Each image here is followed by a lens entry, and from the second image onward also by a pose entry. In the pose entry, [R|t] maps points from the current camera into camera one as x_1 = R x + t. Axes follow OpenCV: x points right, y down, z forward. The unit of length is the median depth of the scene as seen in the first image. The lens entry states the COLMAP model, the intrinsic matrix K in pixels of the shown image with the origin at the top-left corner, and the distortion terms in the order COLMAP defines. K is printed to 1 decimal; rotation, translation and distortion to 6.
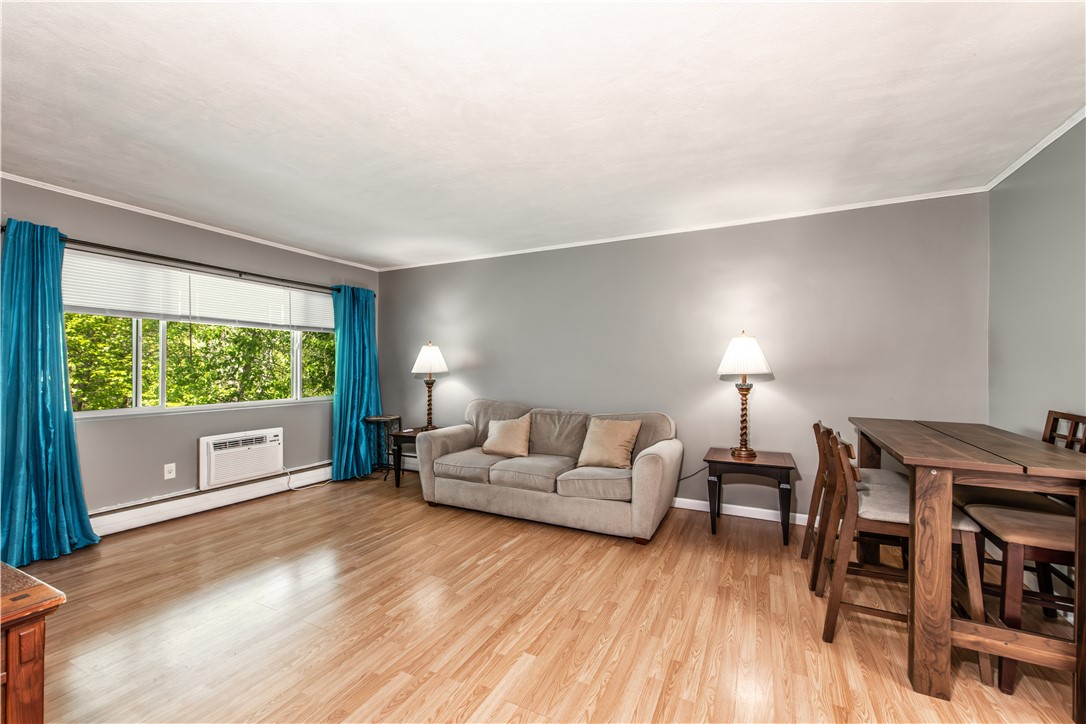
lens RADIAL K [[444.5, 0, 543.0], [0, 444.5, 362.0], [0, 0, 1]] dist [0.001434, 0.000052]
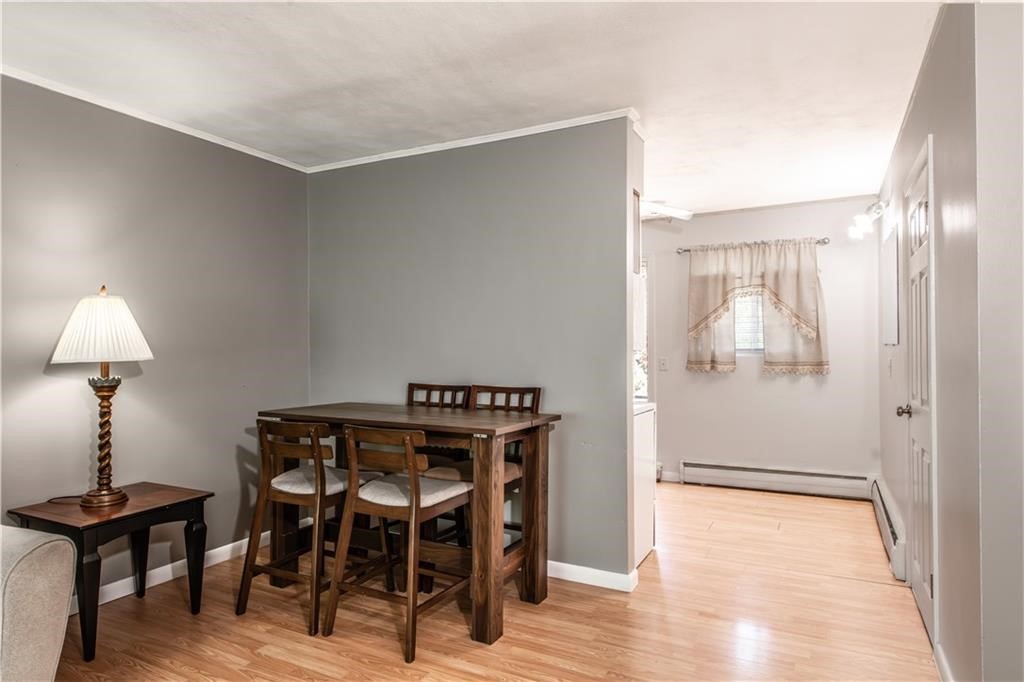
lens RADIAL K [[602.7, 0, 505.7], [0, 602.7, 343.8], [0, 0, 1]] dist [-0.002674, -0.000216]
pose [[0.037540, 0.004008, 0.999287, -0.388496], [-0.000112, 0.999992, -0.004006, 0.008063], [-0.999295, 0.000038, 0.037540, 0.560176]]
